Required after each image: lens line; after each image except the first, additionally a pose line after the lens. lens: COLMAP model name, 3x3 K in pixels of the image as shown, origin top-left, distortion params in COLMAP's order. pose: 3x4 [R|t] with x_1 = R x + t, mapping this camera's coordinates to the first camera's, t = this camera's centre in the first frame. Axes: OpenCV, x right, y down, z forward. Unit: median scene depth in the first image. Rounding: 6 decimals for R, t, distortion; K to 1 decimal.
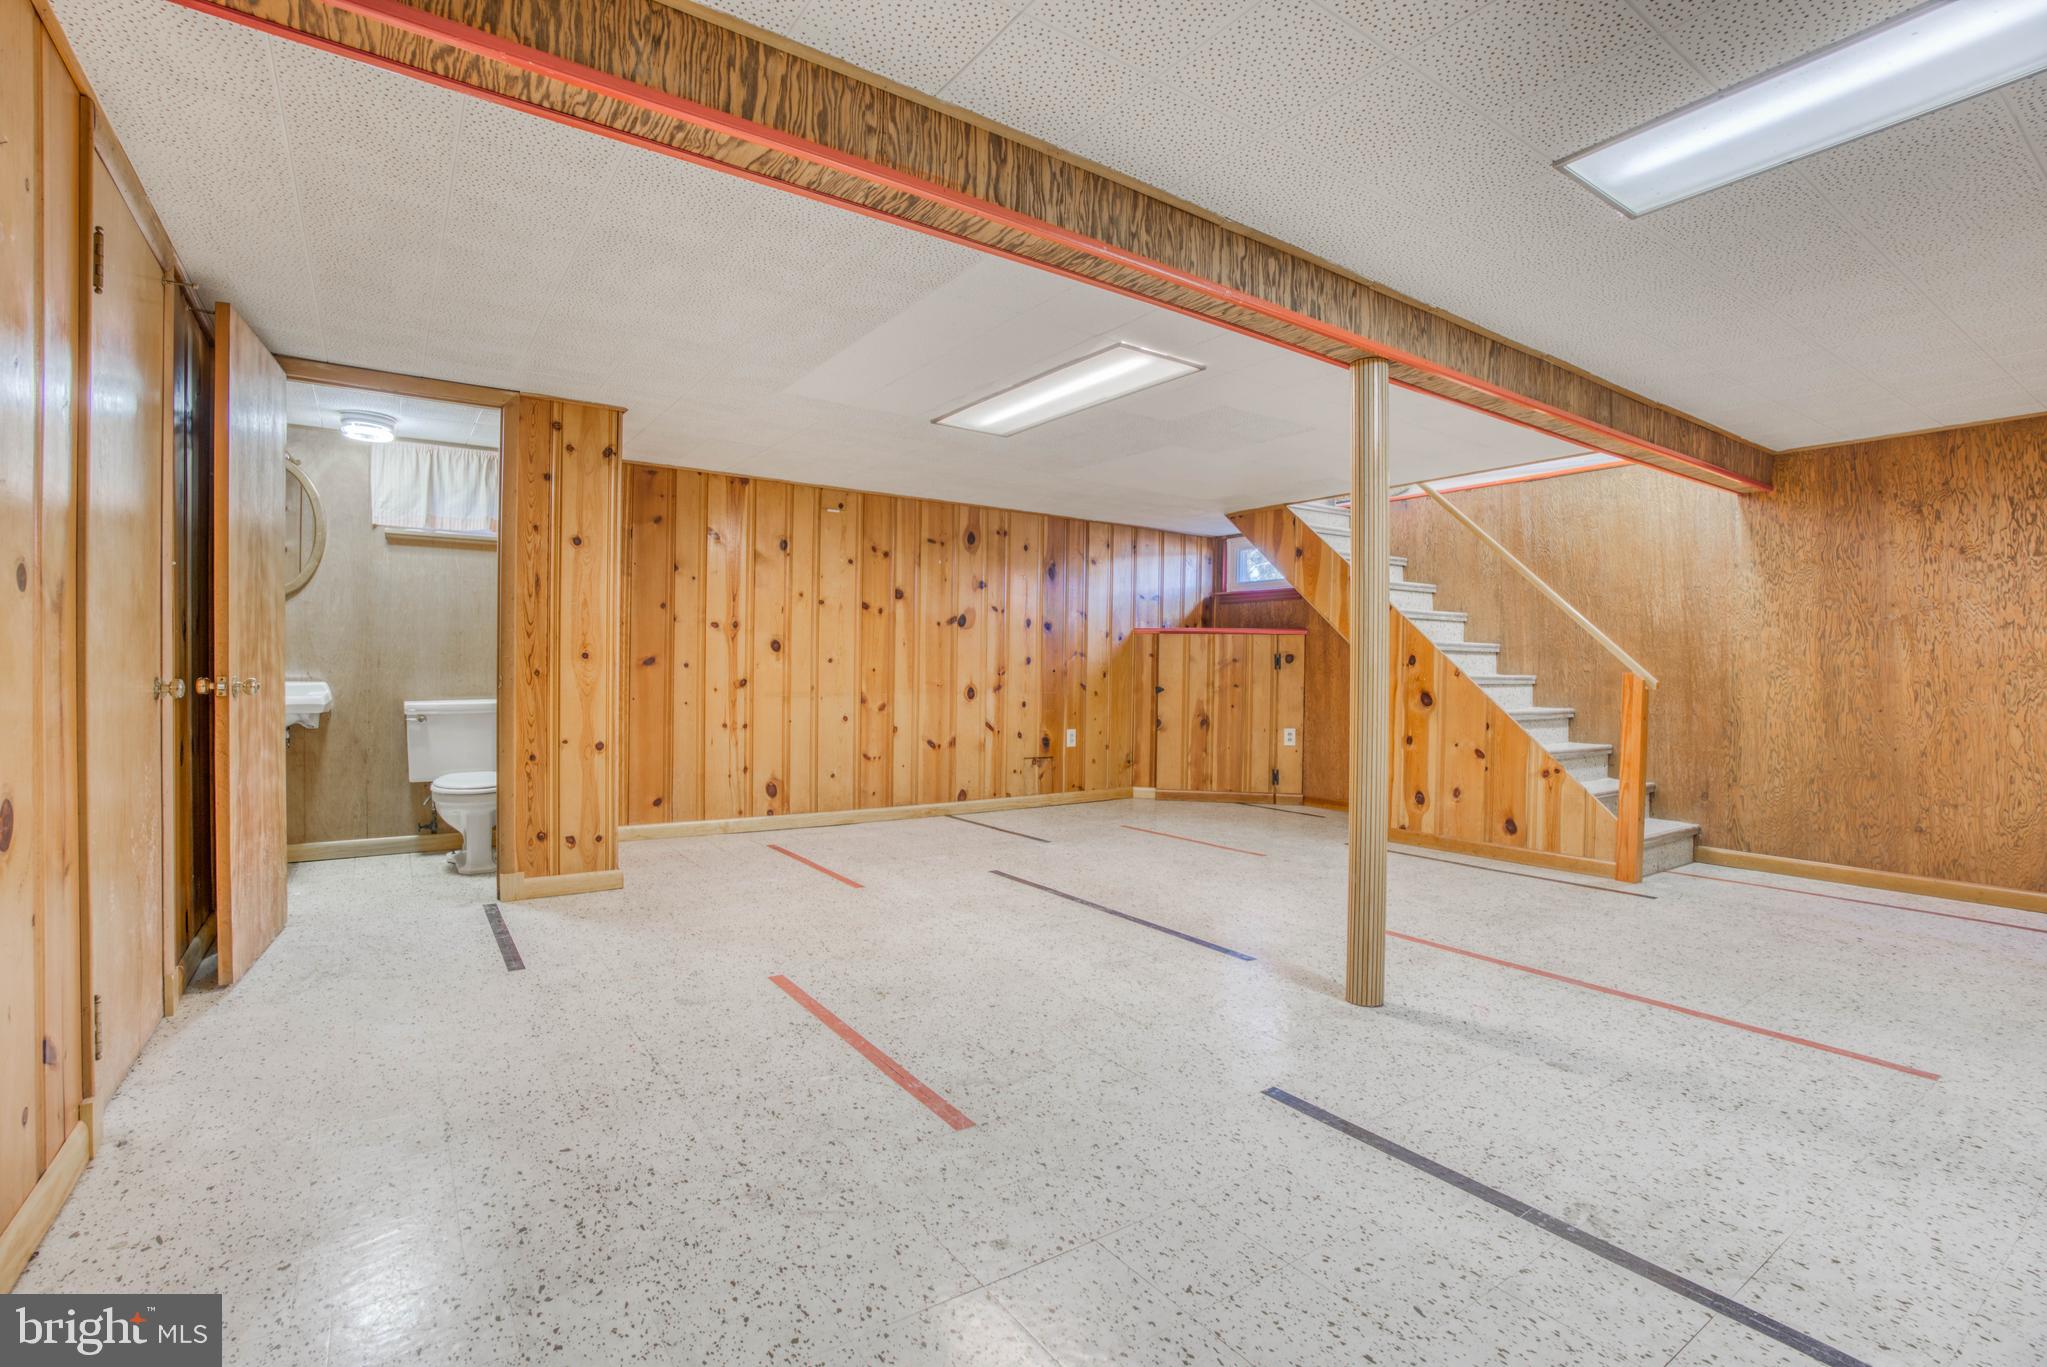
lens RADIAL K [[936.6, 0, 1004.9], [0, 936.6, 684.9], [0, 0, 1]] dist [-0.067353, 0.024183]
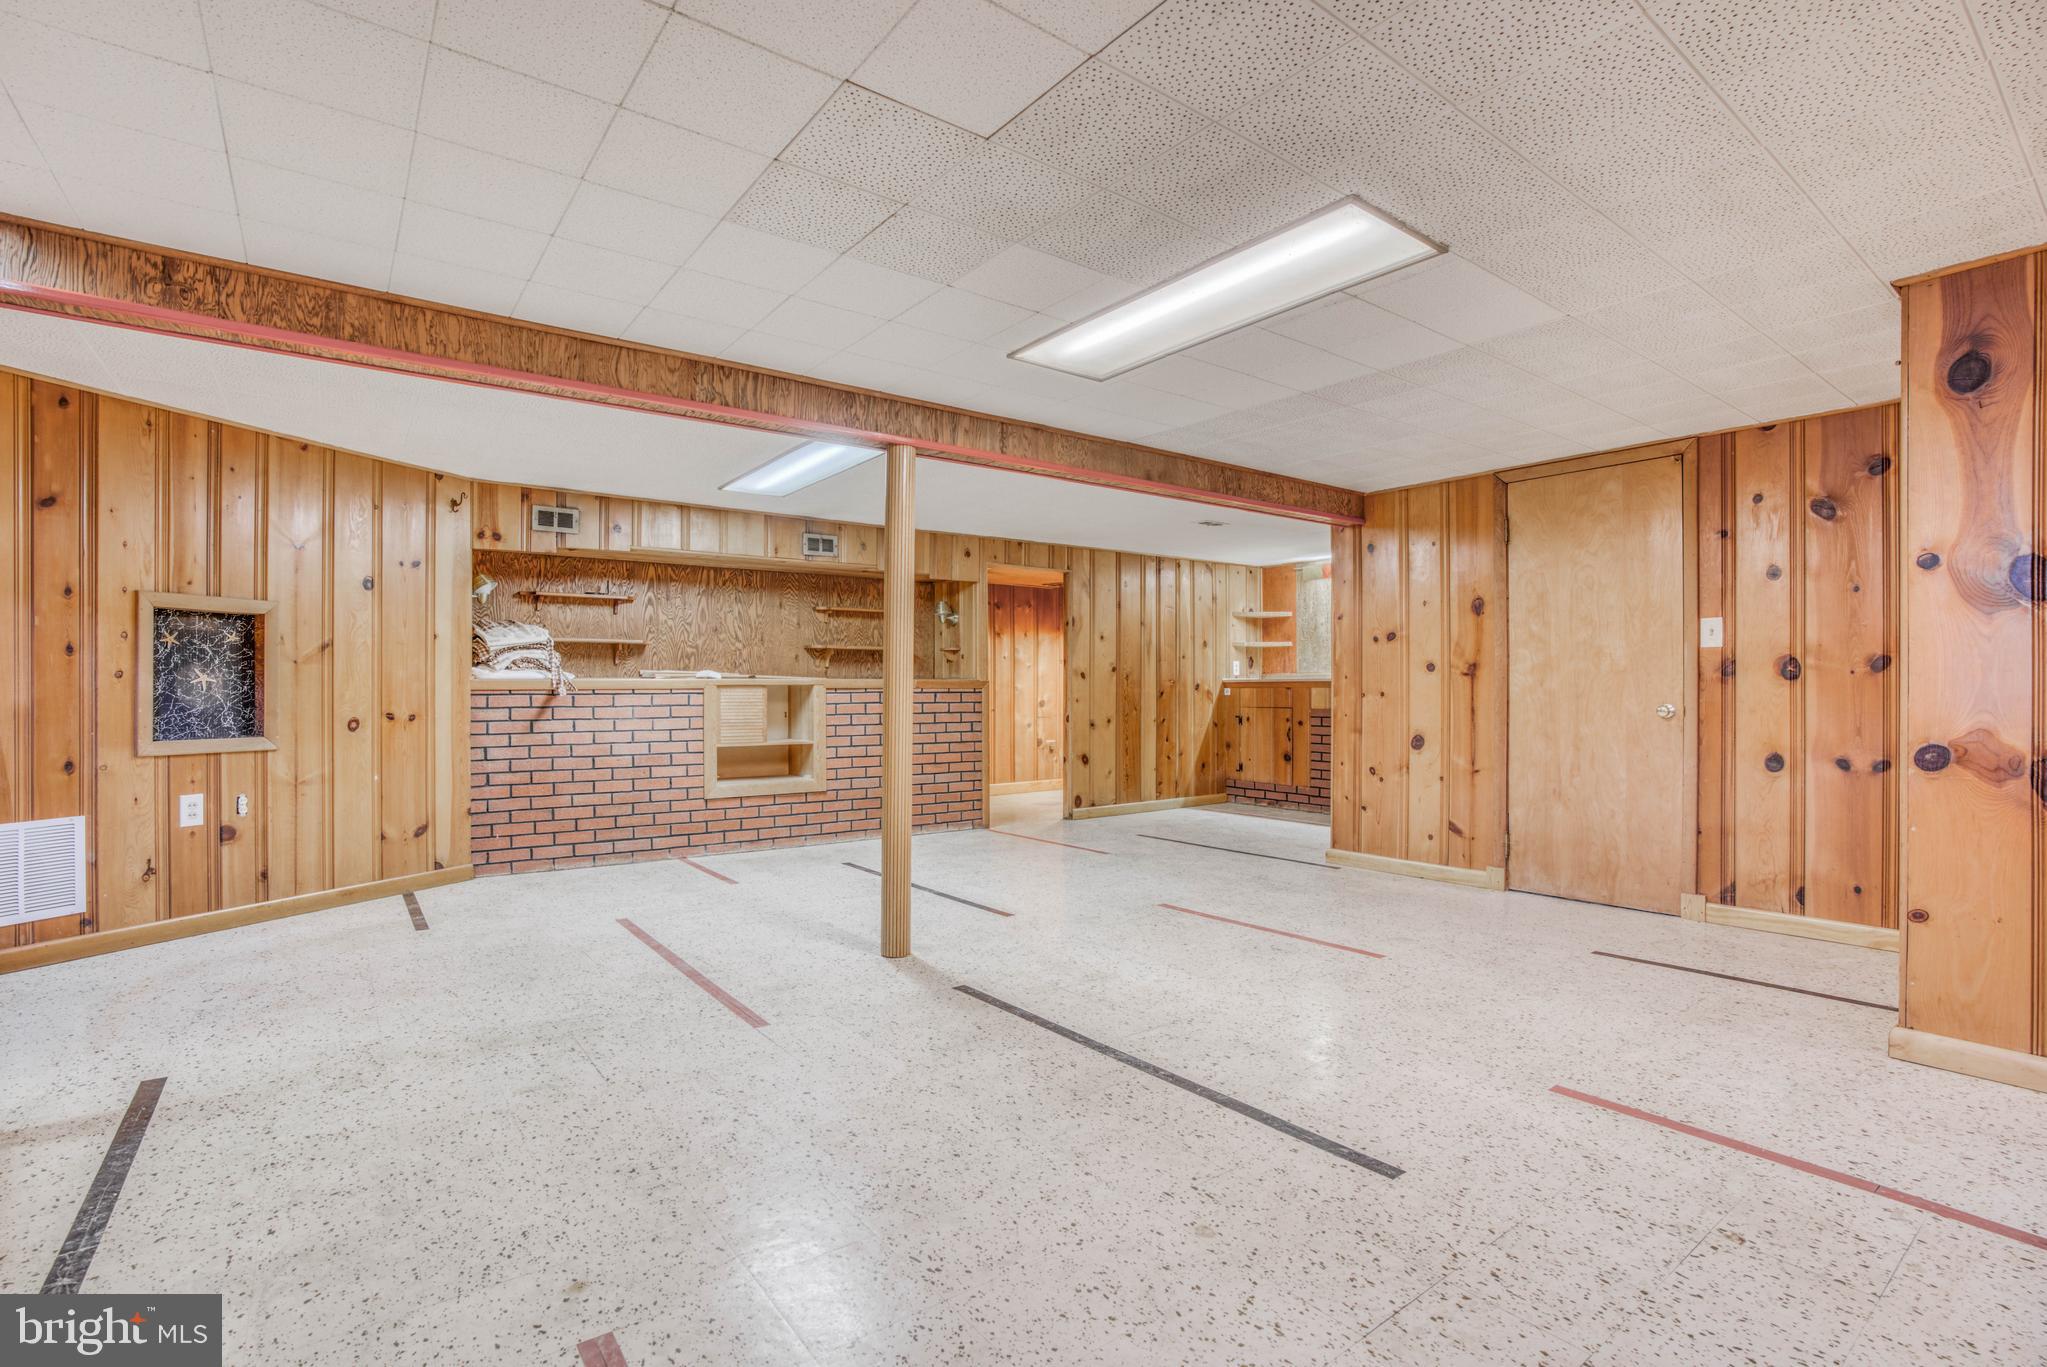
lens RADIAL K [[936.6, 0, 1003.9], [0, 936.6, 683.9], [0, 0, 1]] dist [-0.067353, 0.024183]
pose [[-0.999202, -0.011949, -0.038105, 0.266093], [-0.012346, 0.999872, 0.010198, -0.036129], [0.037978, 0.010660, -0.999222, 2.034375]]
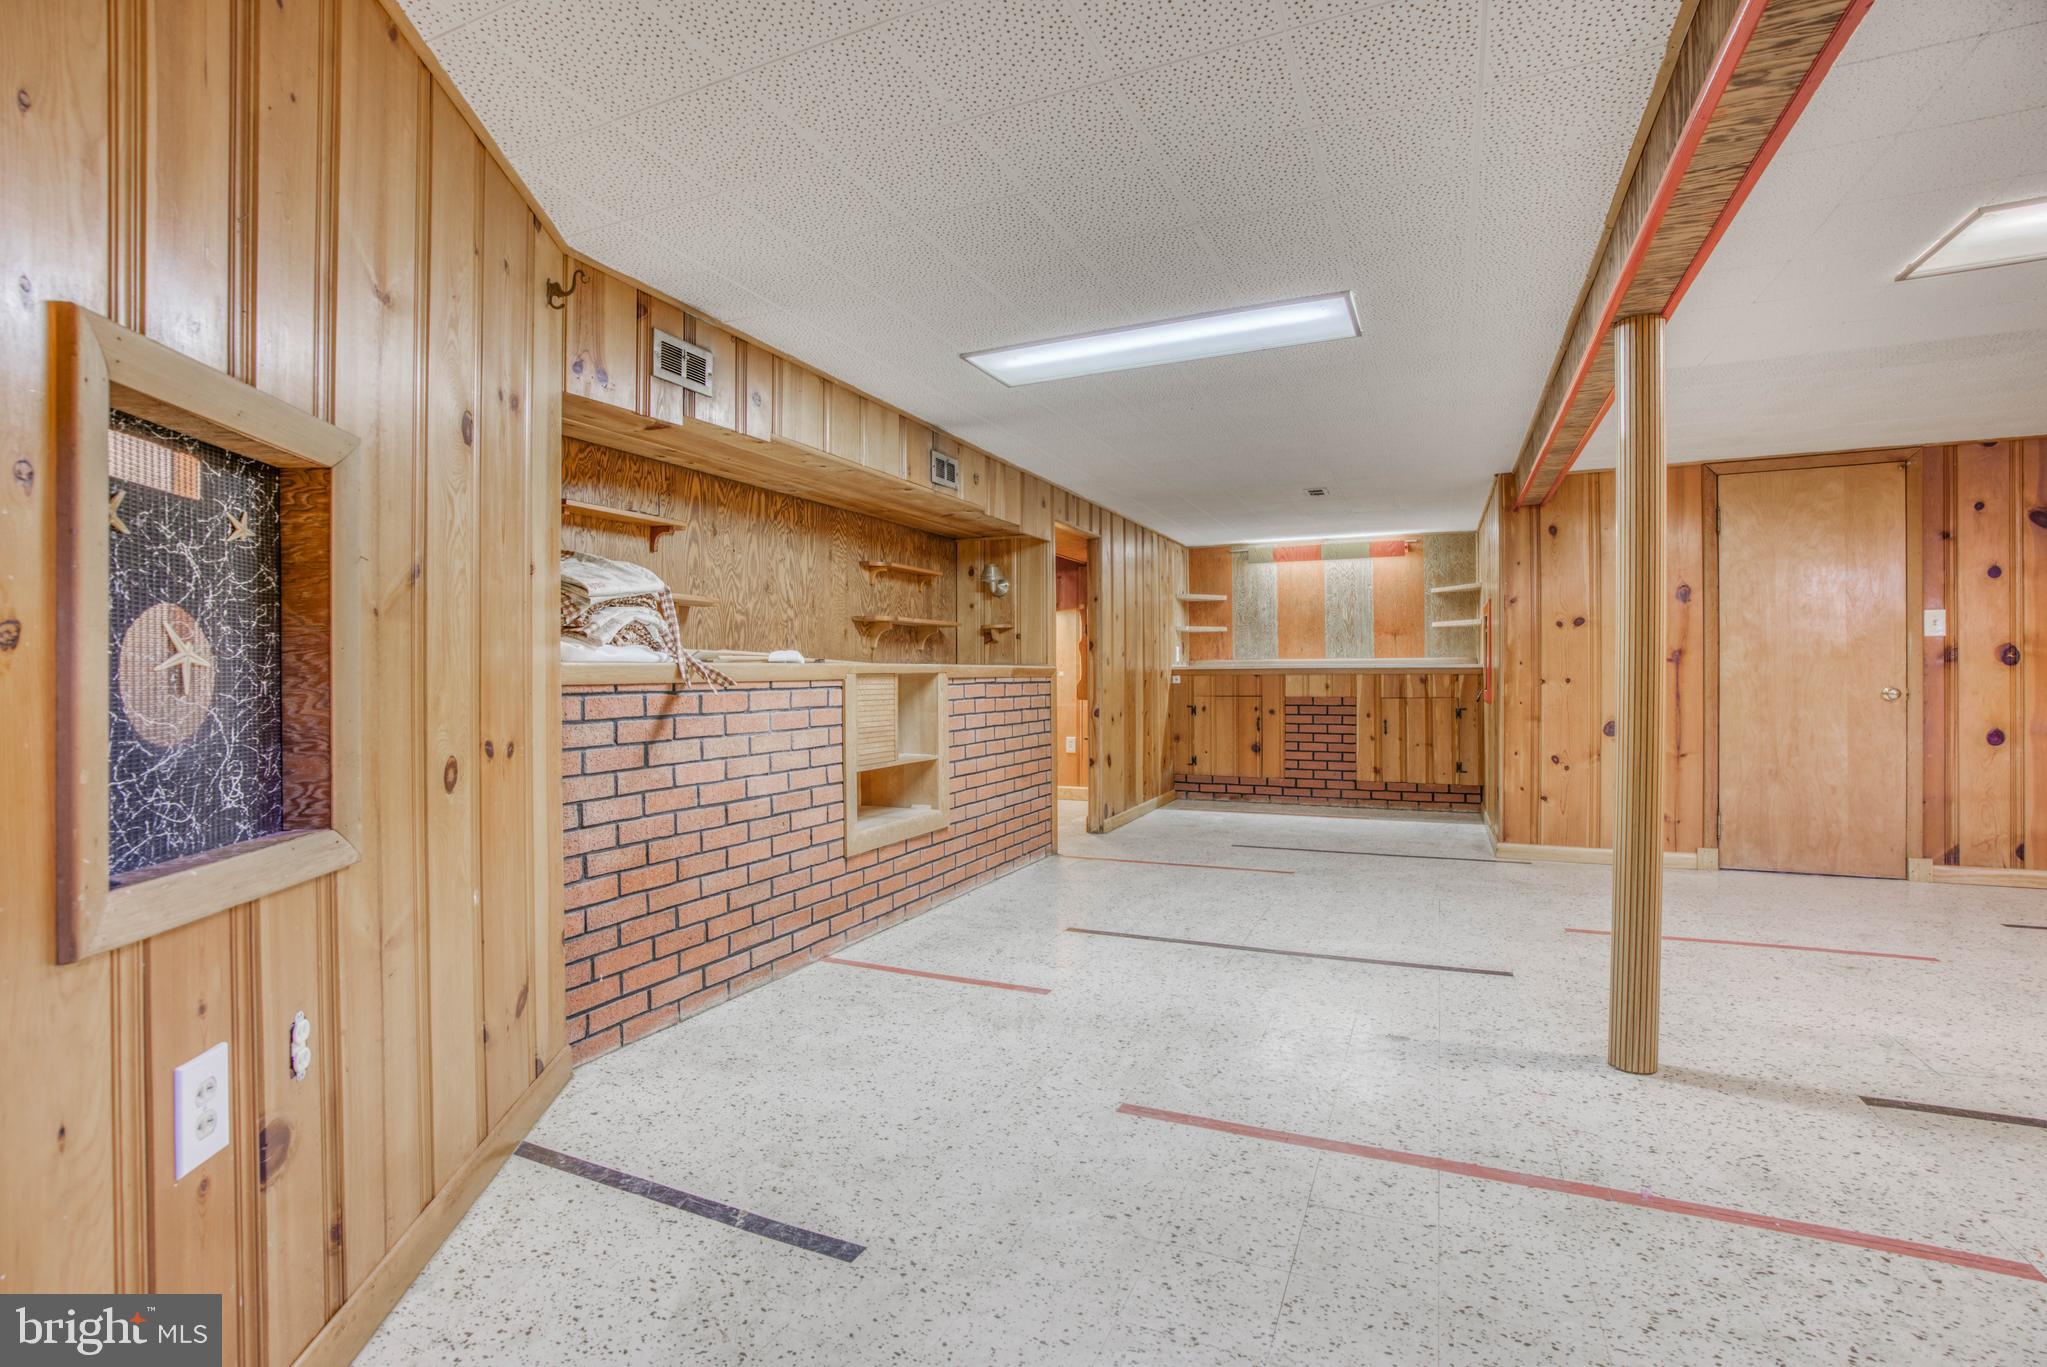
lens RADIAL K [[936.6, 0, 1004.3], [0, 936.6, 674.7], [0, 0, 1]] dist [-0.067353, 0.024183]
pose [[-0.860085, -0.007733, -0.510093, 1.187072], [-0.012750, 0.999899, 0.006340, -0.016868], [0.509992, 0.011956, -0.860096, 1.273241]]
